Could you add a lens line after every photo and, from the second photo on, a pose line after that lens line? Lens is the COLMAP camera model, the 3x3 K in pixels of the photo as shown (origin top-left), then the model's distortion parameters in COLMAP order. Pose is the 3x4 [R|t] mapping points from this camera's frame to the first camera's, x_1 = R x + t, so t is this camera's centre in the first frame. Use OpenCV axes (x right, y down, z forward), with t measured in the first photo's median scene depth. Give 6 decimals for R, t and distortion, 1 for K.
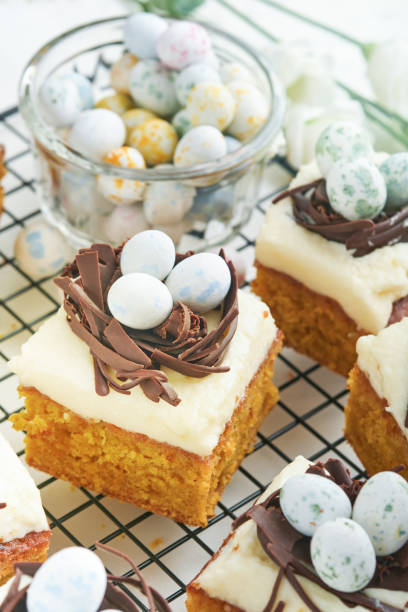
lens RADIAL K [[2029.5, 0, 204.0], [0, 2029.5, 306.0], [0, 0, 1]] dist [0.111895, 0.578079]
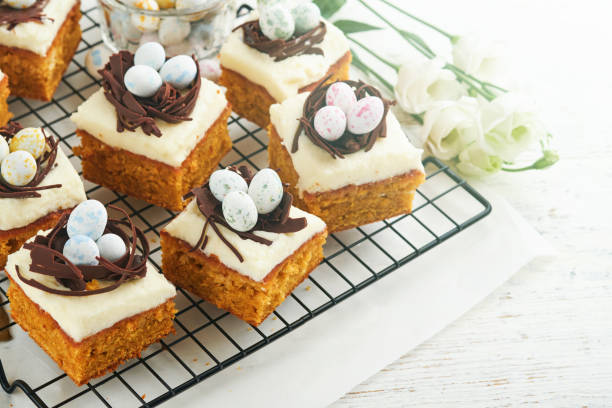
lens RADIAL K [[2029.5, 0, 306.0], [0, 2029.5, 204.0], [0, 0, 1]] dist [0.111895, 0.578079]
pose [[0.998561, 0.008256, -0.052992, 0.205269], [-0.008857, 0.999899, -0.011113, 0.123158], [0.052894, 0.011567, 0.998533, -0.766220]]
